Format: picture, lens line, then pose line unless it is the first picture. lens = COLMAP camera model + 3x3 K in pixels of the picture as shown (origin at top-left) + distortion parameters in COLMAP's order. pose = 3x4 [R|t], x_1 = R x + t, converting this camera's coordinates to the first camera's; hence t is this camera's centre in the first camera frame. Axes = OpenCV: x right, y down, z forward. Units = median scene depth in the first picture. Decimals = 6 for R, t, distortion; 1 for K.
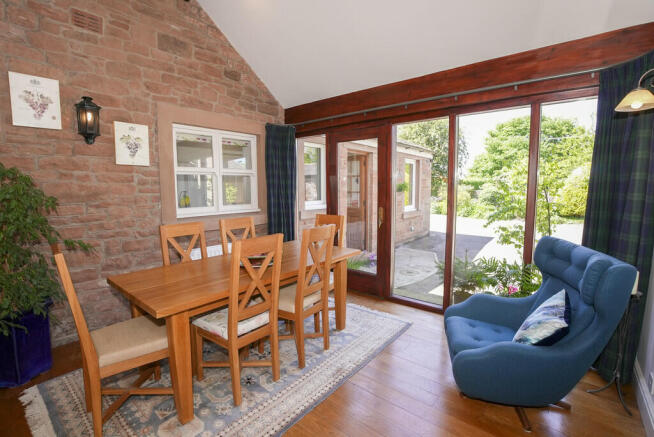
lens RADIAL K [[296.3, 0, 327.0], [0, 296.3, 218.5], [0, 0, 1]] dist [-0.068040, 0.015734]
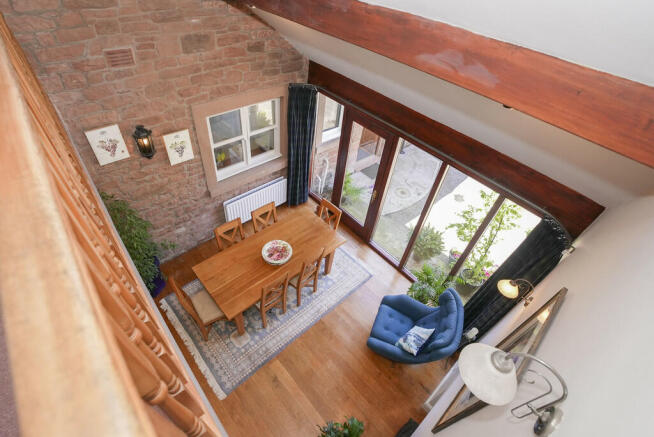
lens RADIAL K [[296.3, 0, 327.0], [0, 296.3, 218.5], [0, 0, 1]] dist [-0.068040, 0.015734]
pose [[0.985756, 0.166932, -0.020457, 0.030658], [-0.119619, 0.781420, 0.612433, -0.875936], [0.118220, -0.601263, 0.790257, -0.104280]]
